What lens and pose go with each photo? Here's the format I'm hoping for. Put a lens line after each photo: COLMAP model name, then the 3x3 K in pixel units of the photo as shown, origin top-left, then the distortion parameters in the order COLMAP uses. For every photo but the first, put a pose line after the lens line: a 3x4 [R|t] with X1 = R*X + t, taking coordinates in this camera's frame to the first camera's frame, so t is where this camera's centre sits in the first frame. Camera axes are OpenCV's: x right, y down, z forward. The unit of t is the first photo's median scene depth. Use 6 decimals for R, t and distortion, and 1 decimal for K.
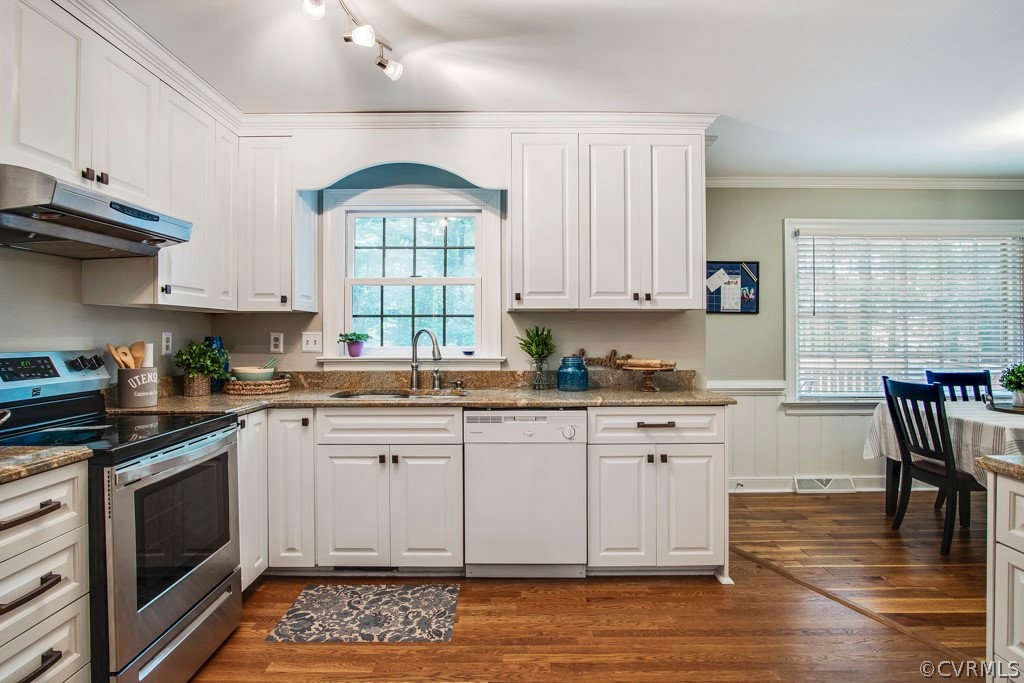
lens RADIAL K [[551.7, 0, 511.1], [0, 551.7, 339.1], [0, 0, 1]] dist [-0.029671, 0.000620]
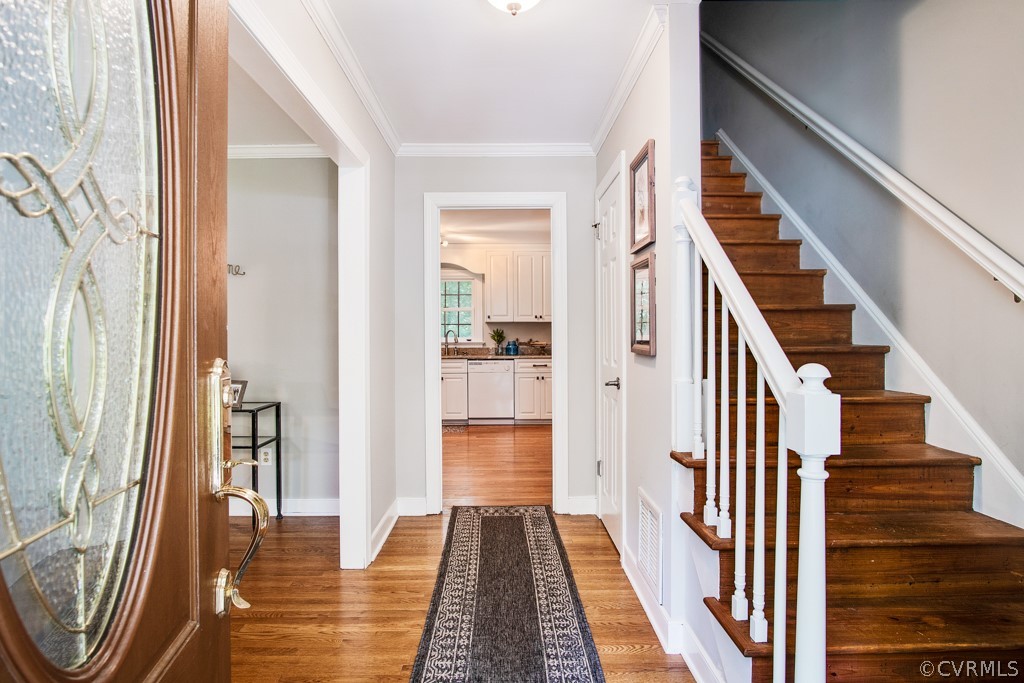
lens RADIAL K [[551.7, 0, 508.6], [0, 551.7, 336.8], [0, 0, 1]] dist [-0.029671, 0.000620]
pose [[0.999981, -0.003715, 0.005018, 0.093235], [0.003746, 0.999973, -0.006298, 0.030318], [-0.004994, 0.006317, 0.999968, -1.591412]]
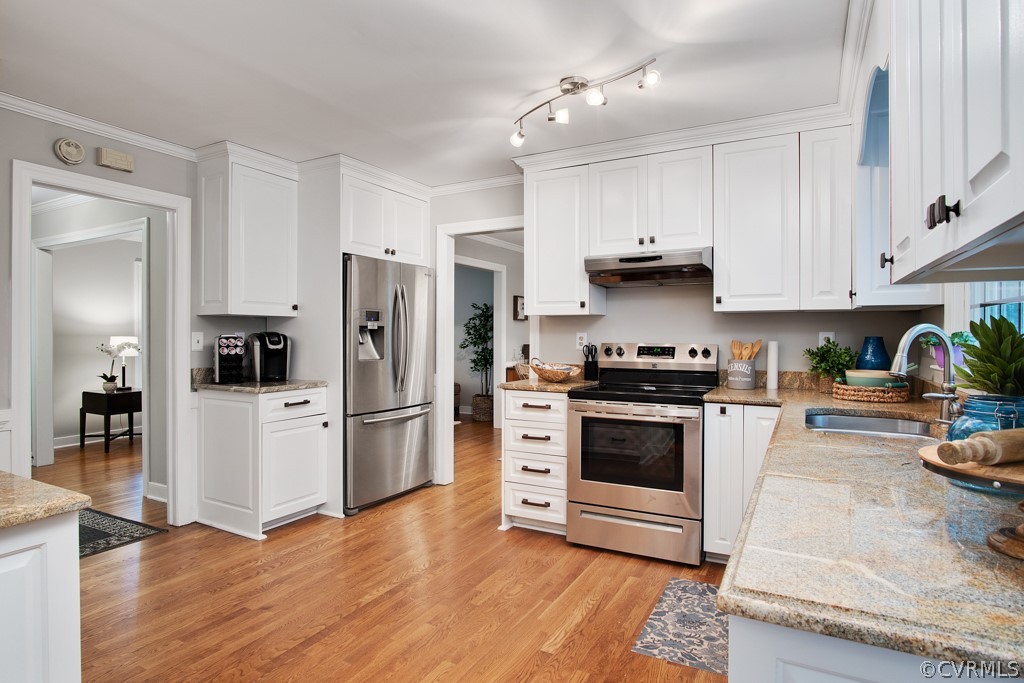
lens RADIAL K [[551.7, 0, 510.1], [0, 551.7, 334.6], [0, 0, 1]] dist [-0.029671, 0.000620]
pose [[-0.479752, 0.003054, -0.877399, 0.650215], [-0.007873, 0.999939, 0.007786, -0.011101], [0.877369, 0.010643, -0.479699, 0.984243]]
